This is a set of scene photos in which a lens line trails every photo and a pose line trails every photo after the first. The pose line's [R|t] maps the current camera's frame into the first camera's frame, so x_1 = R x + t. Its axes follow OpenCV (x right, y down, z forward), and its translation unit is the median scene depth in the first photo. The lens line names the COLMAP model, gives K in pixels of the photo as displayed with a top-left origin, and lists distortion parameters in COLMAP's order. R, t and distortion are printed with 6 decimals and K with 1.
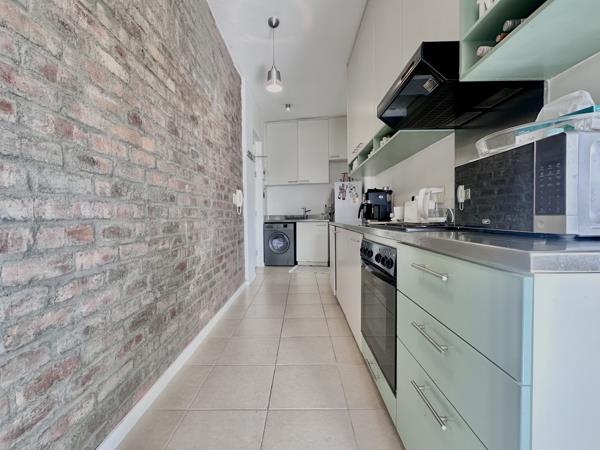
lens RADIAL K [[245.7, 0, 294.0], [0, 245.7, 224.1], [0, 0, 1]] dist [-0.002561, 0.000008]
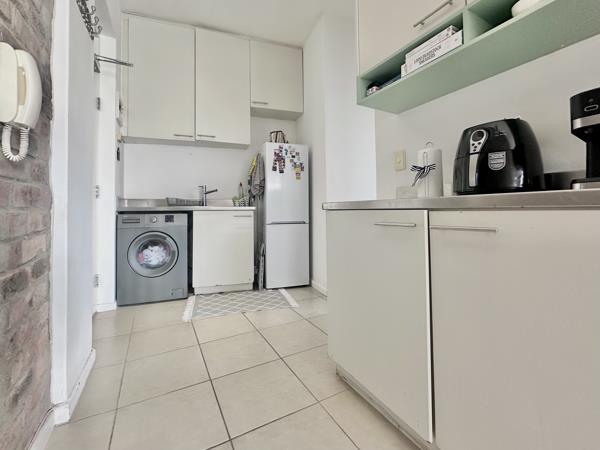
lens RADIAL K [[263.8, 0, 298.8], [0, 263.8, 203.9], [0, 0, 1]] dist [-0.002820, -0.000277]
pose [[0.869894, 0.017080, 0.492943, -0.070779], [0.008992, 0.998685, -0.050471, 0.007475], [-0.493157, 0.048337, 0.868596, 0.402597]]
